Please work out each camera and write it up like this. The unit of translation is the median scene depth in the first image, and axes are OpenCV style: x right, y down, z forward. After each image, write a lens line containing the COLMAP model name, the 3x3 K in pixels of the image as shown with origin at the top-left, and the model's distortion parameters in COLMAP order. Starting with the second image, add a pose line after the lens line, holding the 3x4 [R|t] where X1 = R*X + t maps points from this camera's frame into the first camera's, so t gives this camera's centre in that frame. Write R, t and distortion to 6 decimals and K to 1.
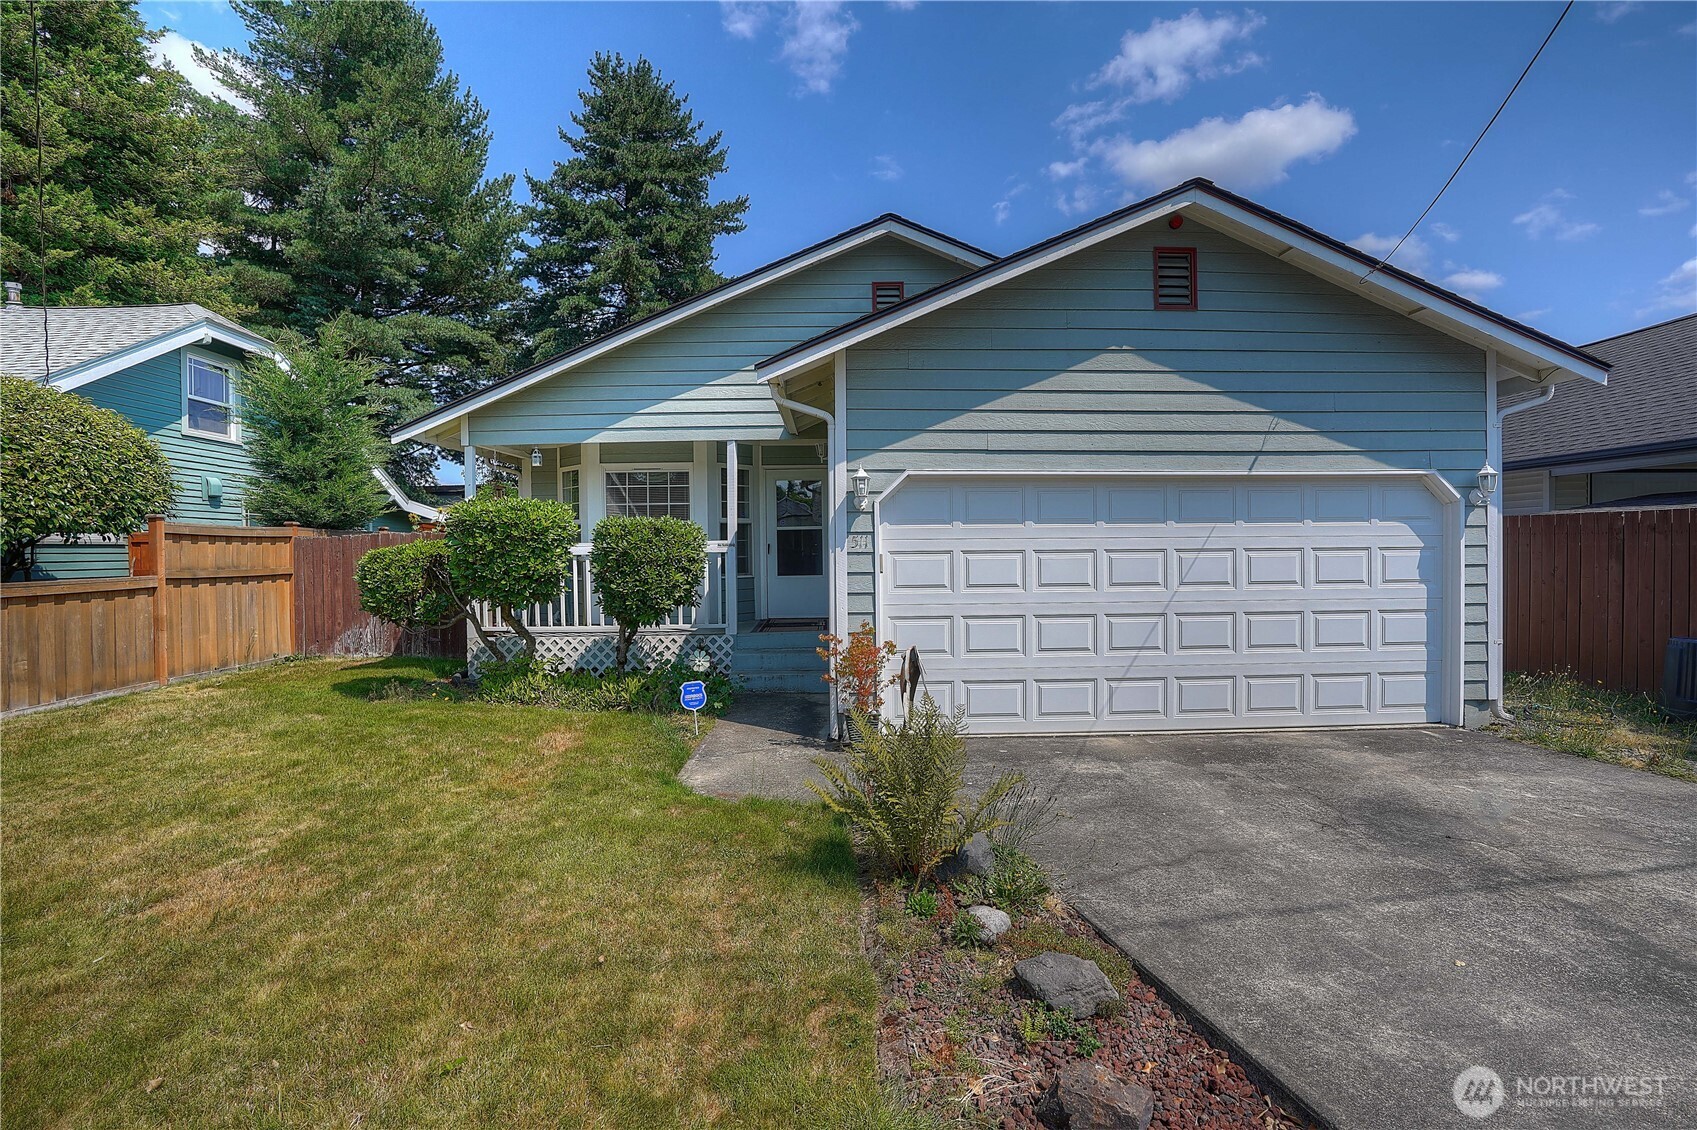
lens RADIAL K [[789.0, 0, 848.5], [0, 789.0, 565.0], [0, 0, 1]] dist [-0.072837, 0.030088]
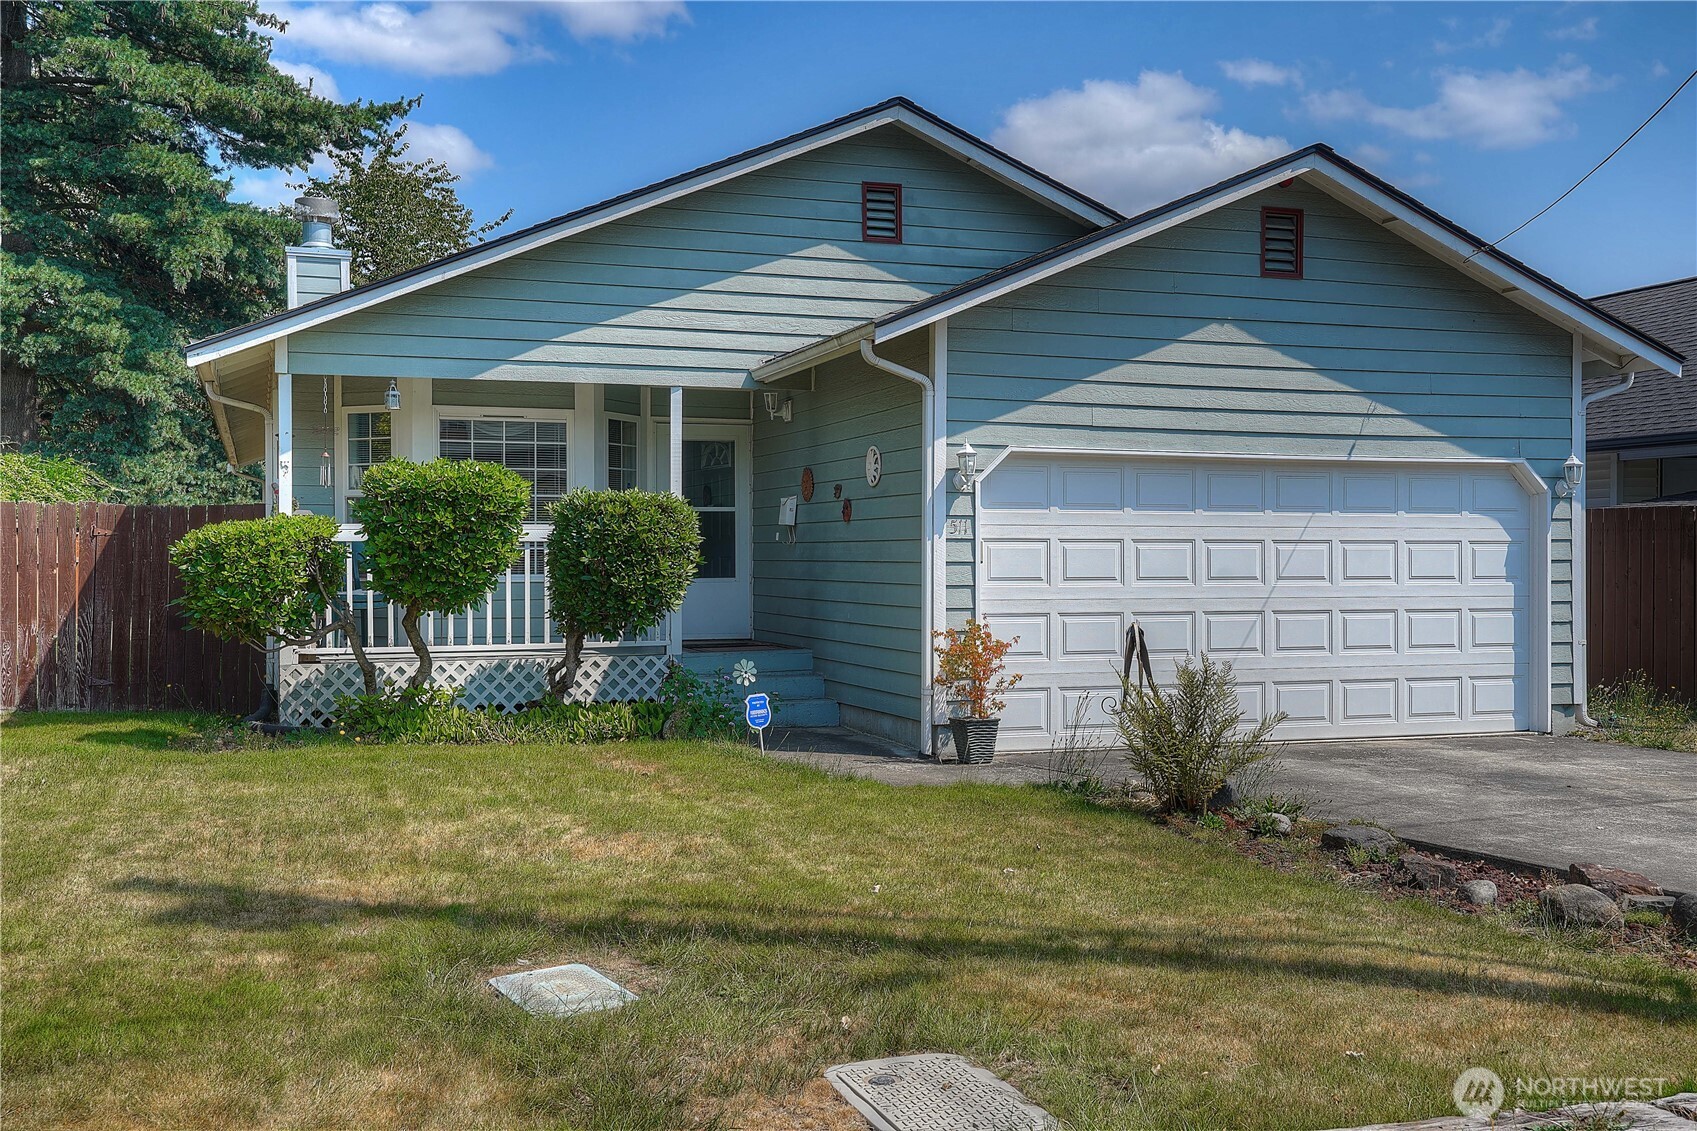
lens RADIAL K [[1618.5, 0, 848.0], [0, 1618.5, 574.8], [0, 0, 1]] dist [0.065032, 0.028701]
pose [[0.948106, 0.006646, 0.317883, -0.658536], [-0.003403, 0.999936, -0.010756, 0.042347], [-0.317935, 0.009116, 0.948069, -0.644428]]
